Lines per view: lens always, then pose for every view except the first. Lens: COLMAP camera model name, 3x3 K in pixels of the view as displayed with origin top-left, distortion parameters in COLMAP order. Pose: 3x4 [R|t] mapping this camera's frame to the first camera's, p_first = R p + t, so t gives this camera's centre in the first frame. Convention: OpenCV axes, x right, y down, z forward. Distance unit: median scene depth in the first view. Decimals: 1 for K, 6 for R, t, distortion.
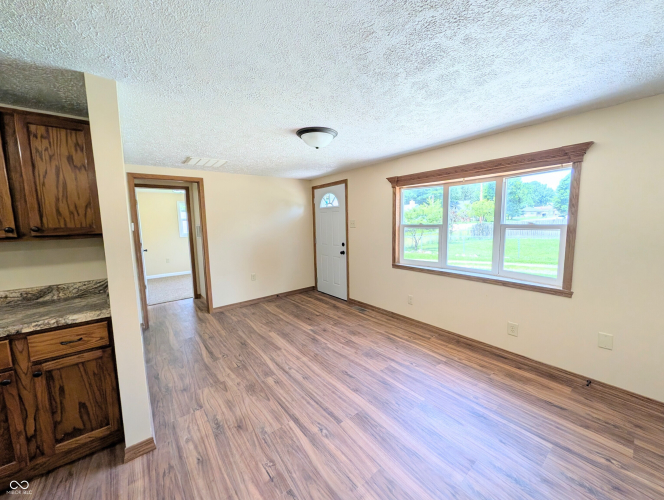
lens RADIAL K [[256.3, 0, 330.7], [0, 256.3, 249.0], [0, 0, 1]] dist [0.001798, 0.000121]
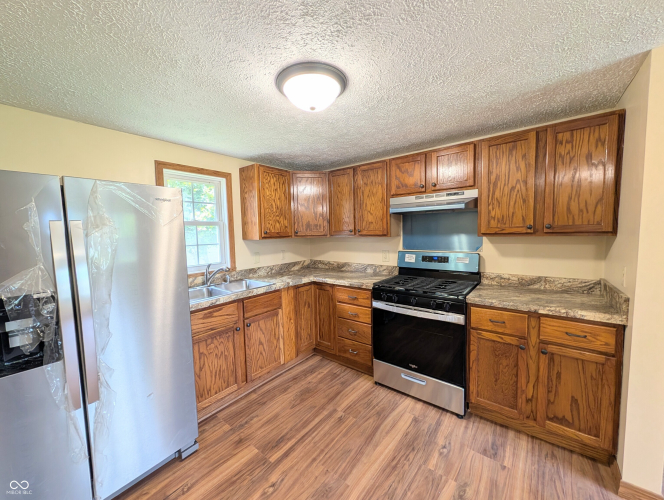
lens RADIAL K [[256.3, 0, 330.7], [0, 256.3, 249.0], [0, 0, 1]] dist [0.001798, 0.000121]
pose [[0.238594, 0.084709, -0.967418, -0.136480], [-0.087356, 0.994022, 0.065494, 0.017330], [0.967183, 0.068883, 0.244567, -0.109208]]
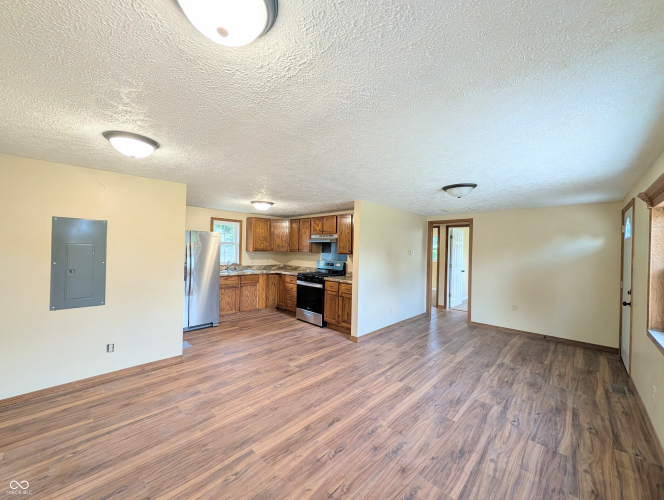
lens RADIAL K [[256.3, 0, 330.7], [0, 256.3, 249.0], [0, 0, 1]] dist [0.001798, 0.000121]
pose [[0.138681, 0.025162, -0.990017, 0.905044], [-0.133553, 0.991020, 0.006480, -0.043144], [0.981291, 0.131321, 0.140797, 0.164974]]
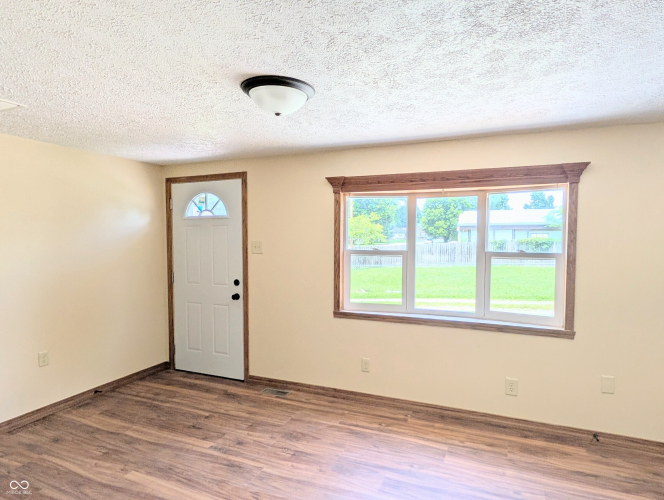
lens RADIAL K [[399.2, 0, 337.3], [0, 399.2, 257.2], [0, 0, 1]] dist [0.002117, -0.000104]
pose [[0.872353, 0.001166, 0.488876, -0.286897], [0.032305, 0.997674, -0.060025, -0.019443], [-0.487809, 0.068156, 0.870286, 0.152190]]
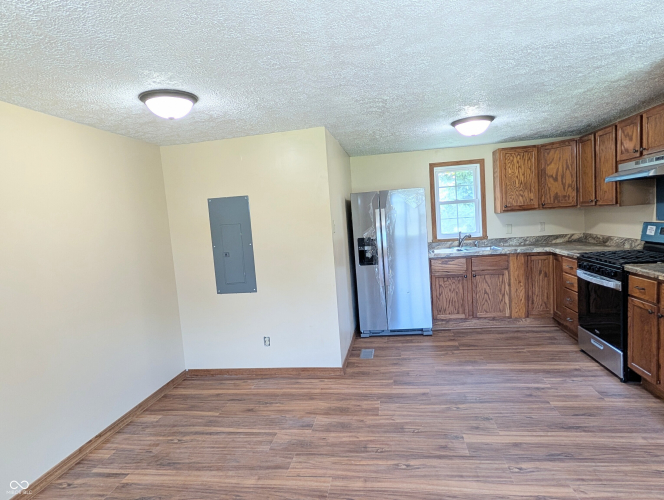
lens RADIAL K [[399.2, 0, 337.3], [0, 399.2, 257.2], [0, 0, 1]] dist [0.002117, -0.000104]
pose [[-0.716019, 0.141746, -0.683539, 0.558032], [0.011489, 0.981428, 0.191485, -0.076202], [0.697987, 0.129253, -0.704349, 0.567973]]
